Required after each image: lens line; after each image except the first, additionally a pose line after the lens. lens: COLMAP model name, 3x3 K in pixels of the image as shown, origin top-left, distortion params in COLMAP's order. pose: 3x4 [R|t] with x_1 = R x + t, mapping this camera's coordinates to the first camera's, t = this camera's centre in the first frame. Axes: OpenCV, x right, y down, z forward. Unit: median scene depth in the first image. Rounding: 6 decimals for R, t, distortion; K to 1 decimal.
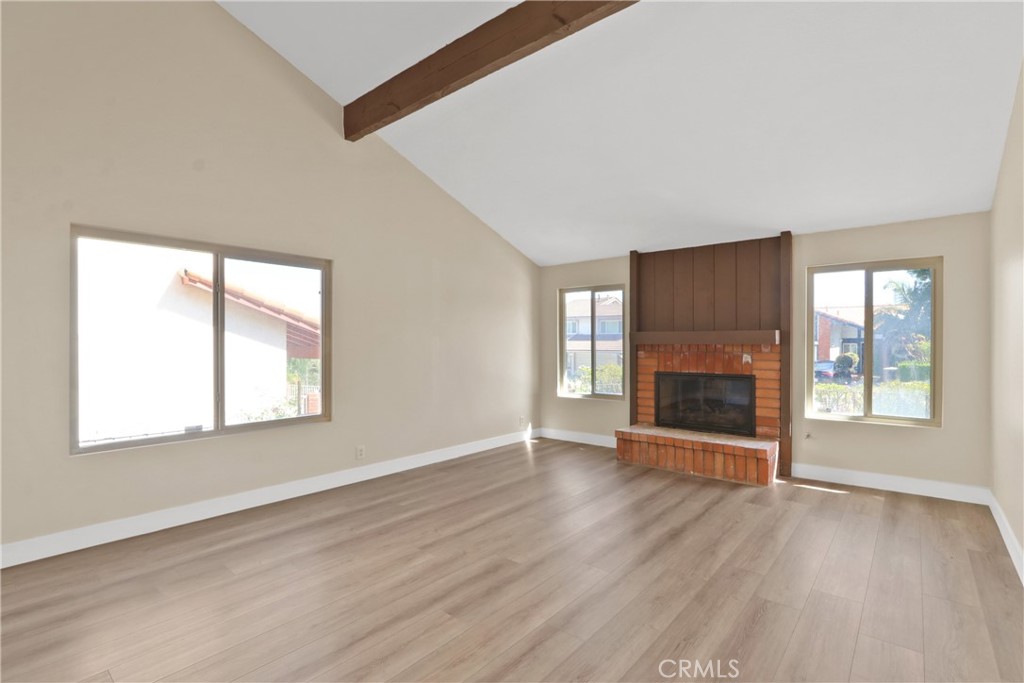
lens RADIAL K [[480.9, 0, 516.4], [0, 480.9, 339.9], [0, 0, 1]] dist [-0.003791, -0.000231]
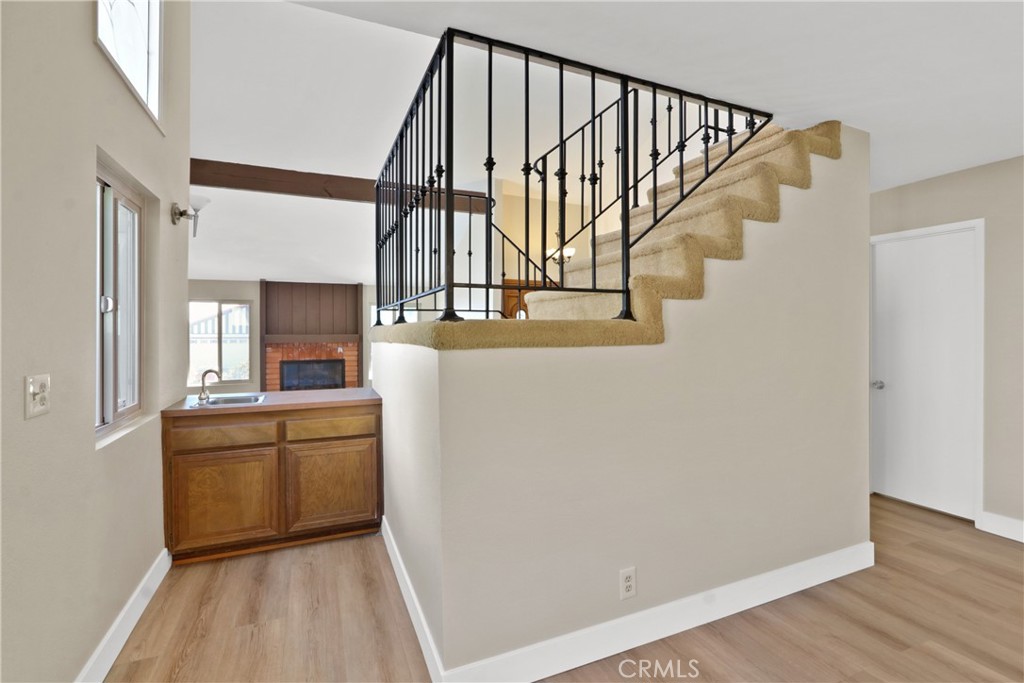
lens RADIAL K [[480.9, 0, 515.4], [0, 480.9, 338.4], [0, 0, 1]] dist [-0.003791, -0.000231]
pose [[0.480362, -0.003048, 0.877065, -0.708656], [0.006173, 0.999981, 0.000095, -0.000412], [-0.877048, 0.005368, 0.480372, -0.395838]]
